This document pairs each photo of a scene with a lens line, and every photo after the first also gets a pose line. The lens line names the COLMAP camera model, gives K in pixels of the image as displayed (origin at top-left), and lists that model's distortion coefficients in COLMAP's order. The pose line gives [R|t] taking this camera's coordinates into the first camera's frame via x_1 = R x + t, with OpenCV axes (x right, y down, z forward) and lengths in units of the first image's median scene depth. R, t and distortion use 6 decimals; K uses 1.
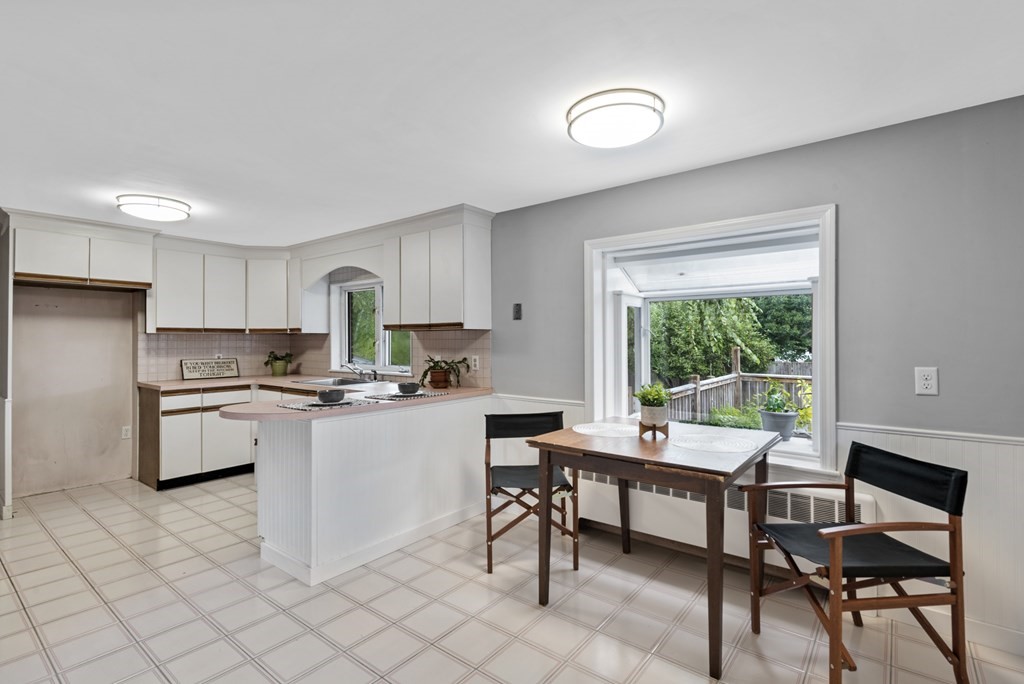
lens RADIAL K [[477.3, 0, 518.6], [0, 477.3, 336.9], [0, 0, 1]] dist [0.000772, -0.000611]
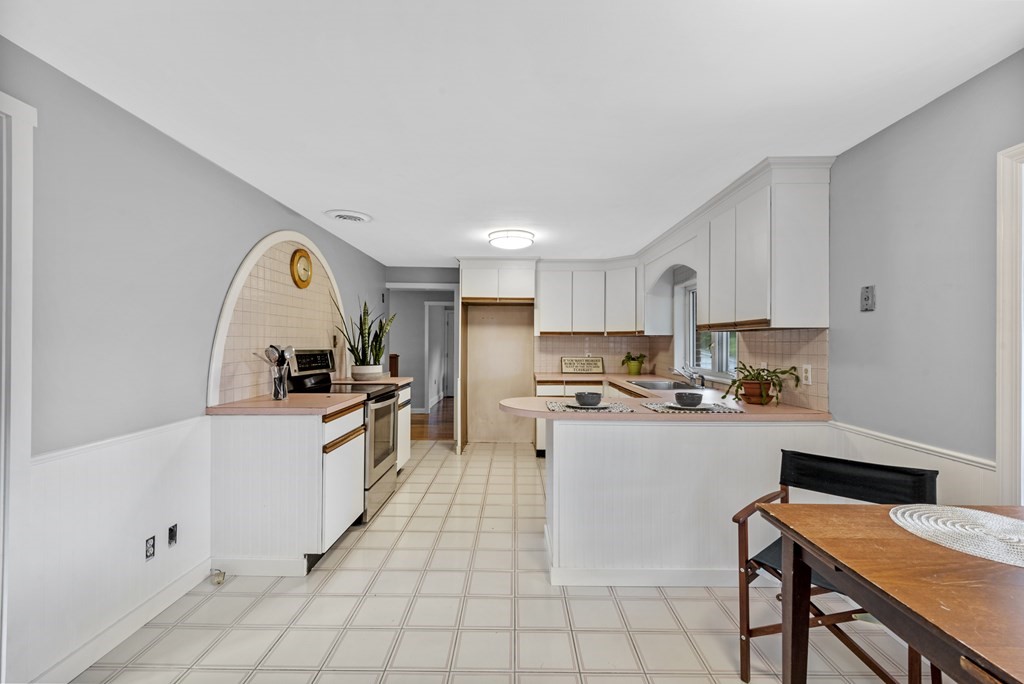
lens RADIAL K [[438.9, 0, 512.3], [0, 438.9, 340.1], [0, 0, 1]] dist [0.005054, -0.000964]
pose [[0.608095, 0.001541, -0.793863, 0.162367], [-0.000394, 0.999999, 0.001640, 0.001579], [0.793864, -0.000685, 0.608095, 0.237400]]
